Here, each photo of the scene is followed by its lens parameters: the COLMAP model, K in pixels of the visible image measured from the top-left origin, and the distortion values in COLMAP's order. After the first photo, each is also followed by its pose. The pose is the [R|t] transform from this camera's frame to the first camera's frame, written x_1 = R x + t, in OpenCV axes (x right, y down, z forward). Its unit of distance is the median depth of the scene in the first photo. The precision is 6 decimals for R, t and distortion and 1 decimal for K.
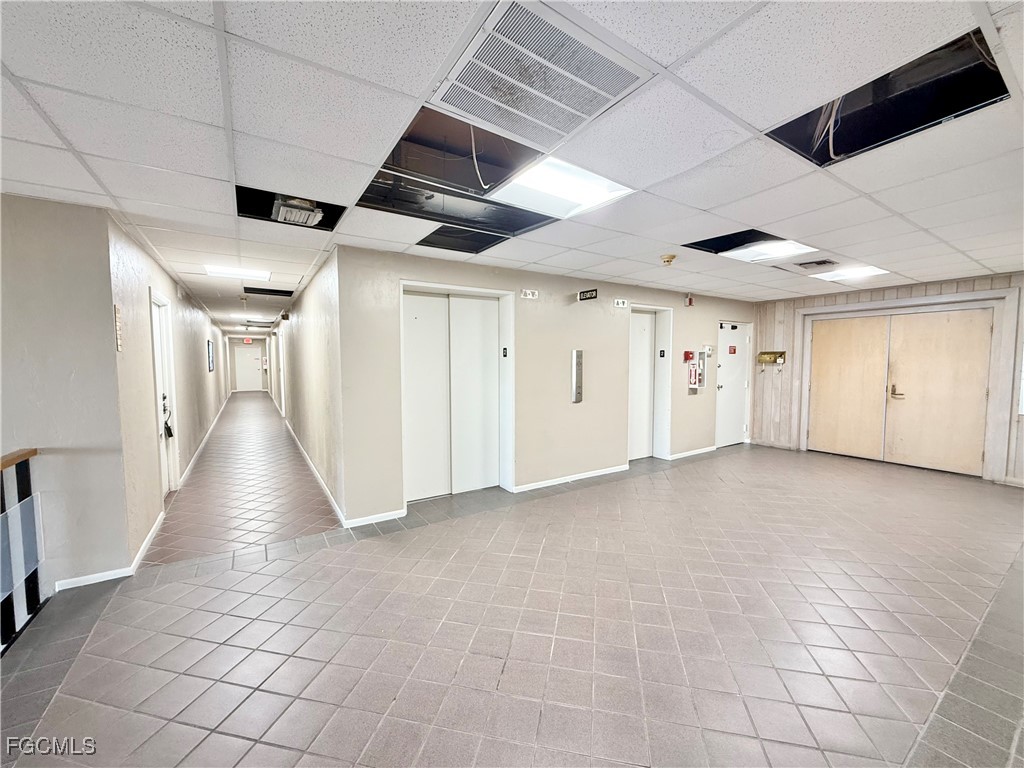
lens RADIAL K [[405.1, 0, 510.3], [0, 405.1, 385.0], [0, 0, 1]] dist [0.000995, -0.000420]
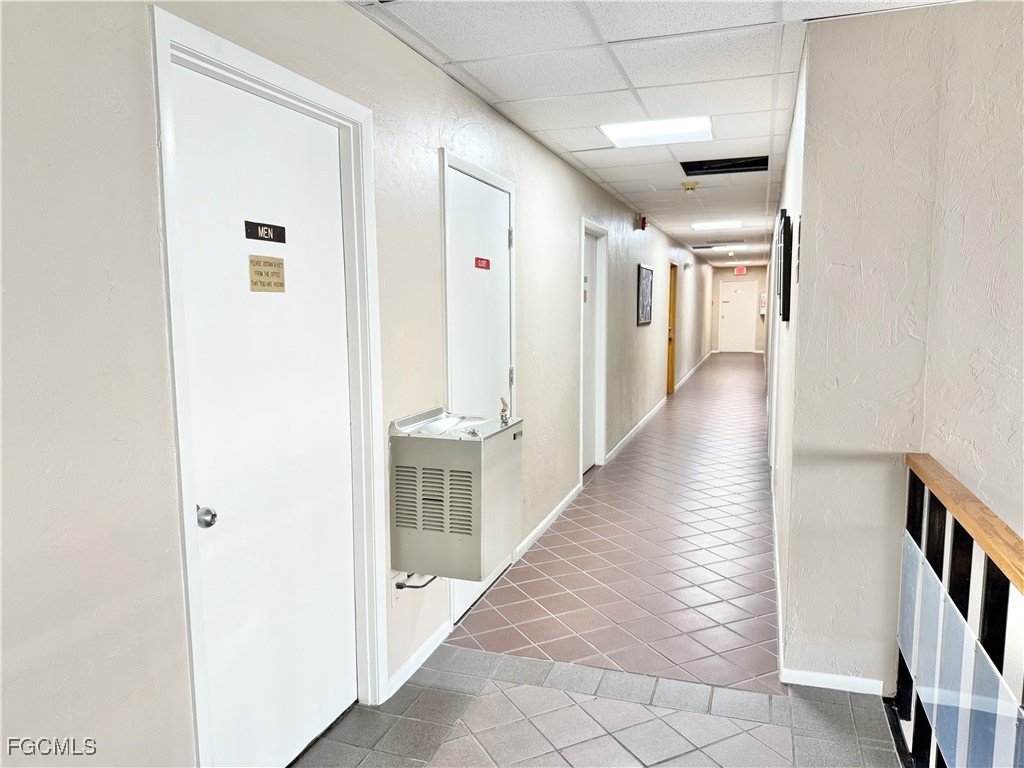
lens RADIAL K [[716.4, 0, 507.2], [0, 716.4, 386.9], [0, 0, 1]] dist [-0.028941, -0.002001]
pose [[0.614993, 0.092651, -0.783070, -0.014098], [-0.047443, 0.995622, 0.080540, -0.005738], [0.787104, -0.012381, 0.616696, 0.103618]]
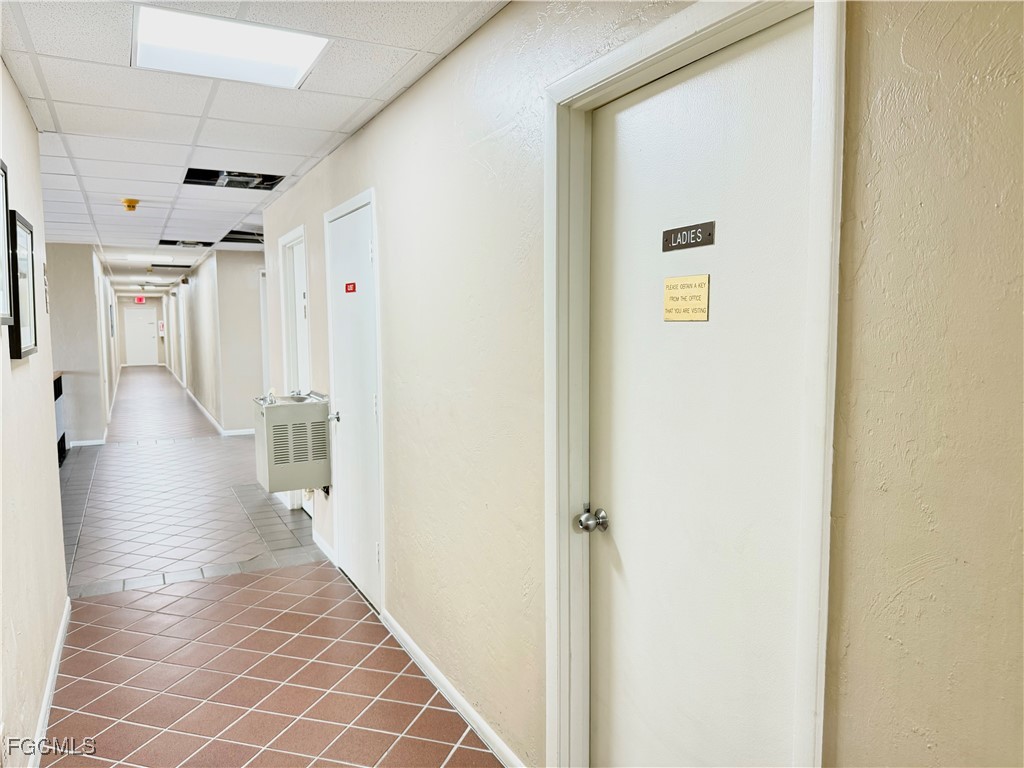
lens RADIAL K [[716.4, 0, 515.7], [0, 716.4, 384.8], [0, 0, 1]] dist [-0.028941, -0.002001]
pose [[0.997130, 0.002367, -0.075676, 0.257304], [-0.000463, 0.999683, 0.025160, 0.027888], [0.075711, -0.025053, 0.996815, -0.456251]]
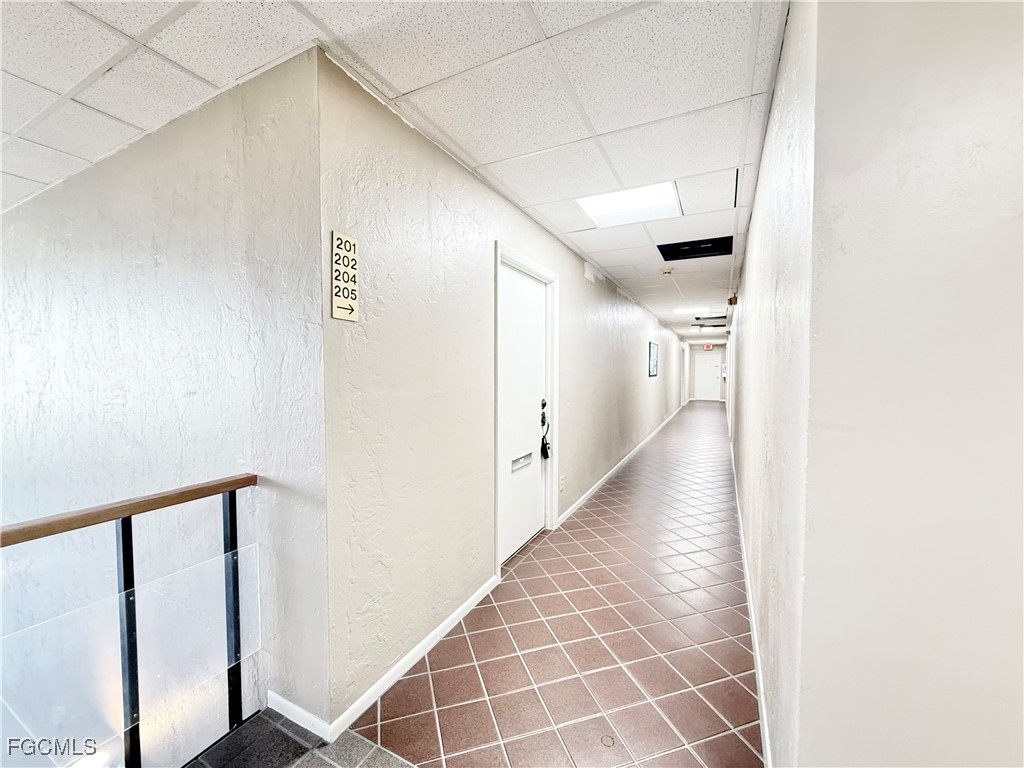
lens RADIAL K [[405.1, 0, 513.7], [0, 405.1, 386.7], [0, 0, 1]] dist [0.000995, -0.000420]
pose [[0.502682, 0.037828, -0.863643, -0.085419], [-0.055439, 0.998396, 0.011462, -0.002782], [0.862692, 0.042118, 0.503973, 0.209360]]
